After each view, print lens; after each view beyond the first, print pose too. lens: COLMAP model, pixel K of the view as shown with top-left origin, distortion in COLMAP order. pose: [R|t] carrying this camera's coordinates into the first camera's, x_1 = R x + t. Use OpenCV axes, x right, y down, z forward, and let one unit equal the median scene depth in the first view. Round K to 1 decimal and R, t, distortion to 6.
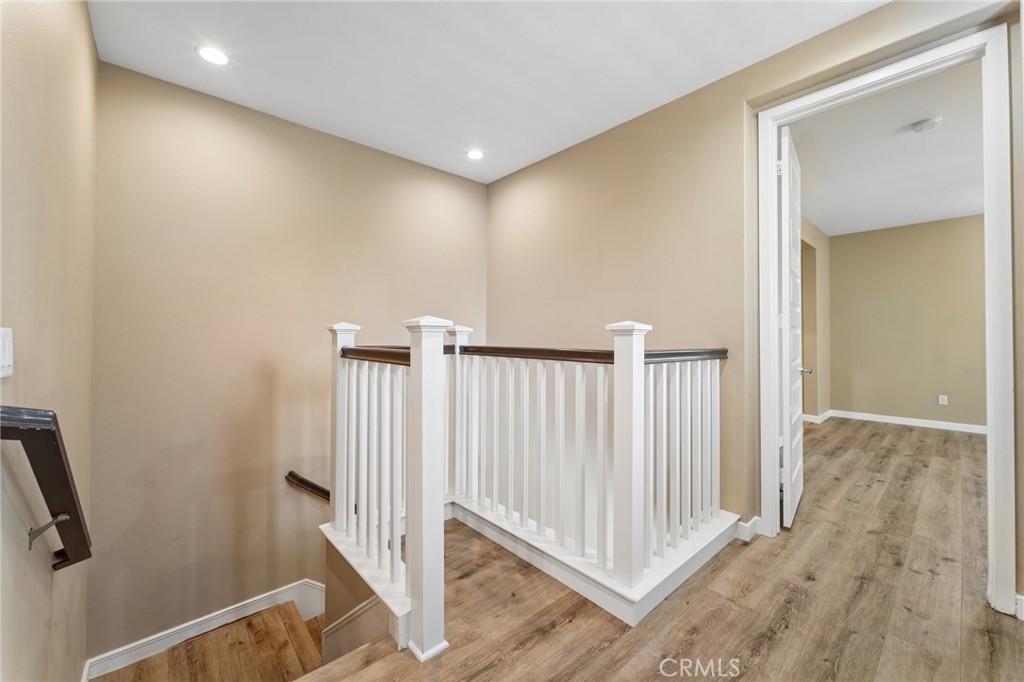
lens RADIAL K [[402.6, 0, 516.5], [0, 402.6, 333.6], [0, 0, 1]] dist [0.001882, -0.000026]
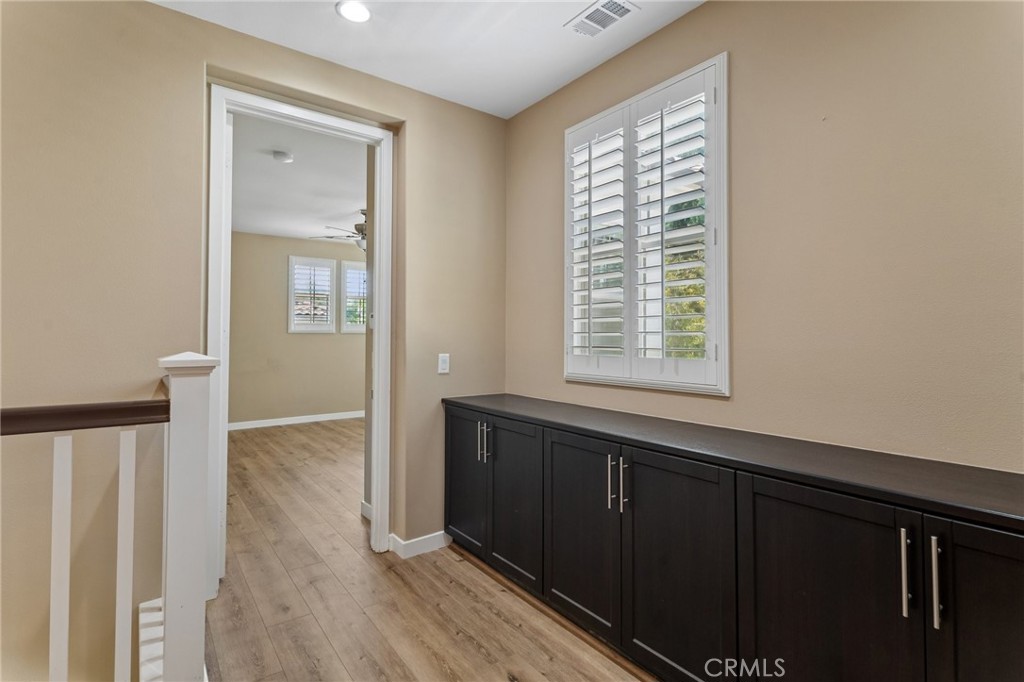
lens RADIAL K [[496.2, 0, 520.8], [0, 496.2, 327.4], [0, 0, 1]] dist [-0.006510, 0.001566]
pose [[0.080337, 0.014579, 0.996661, -0.398311], [-0.010409, 0.999851, -0.013786, -0.053624], [-0.996713, -0.009267, 0.080477, 0.338770]]
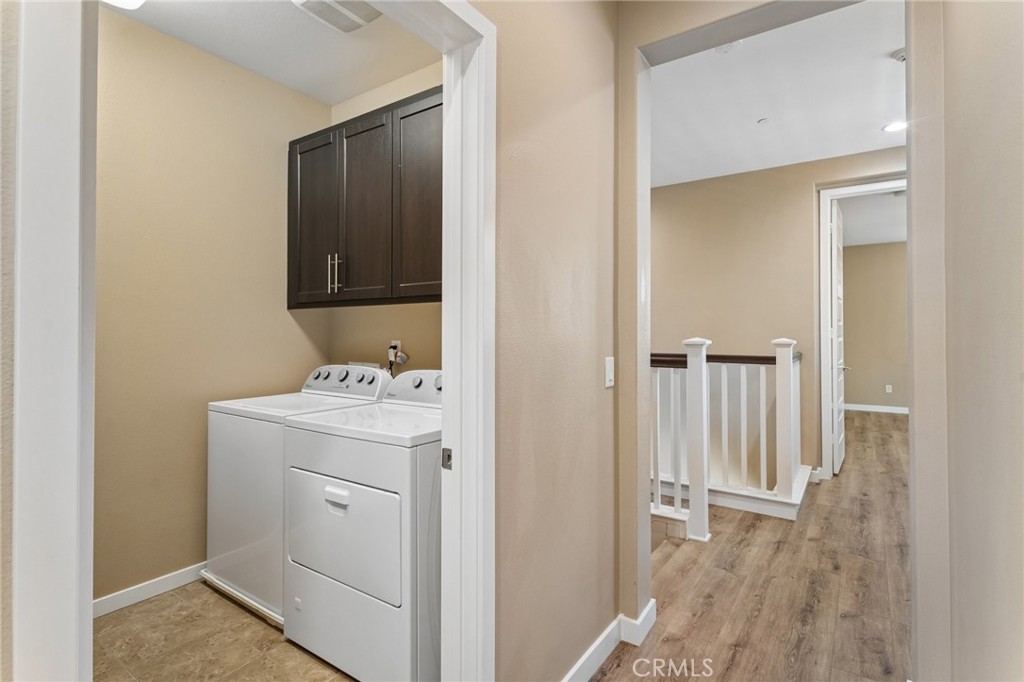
lens RADIAL K [[496.2, 0, 514.1], [0, 496.2, 335.7], [0, 0, 1]] dist [-0.006510, 0.001566]
pose [[0.976258, -0.011448, 0.216308, -1.018454], [0.009916, 0.999917, 0.008167, -0.055526], [-0.216383, -0.005829, 0.976291, -0.594441]]
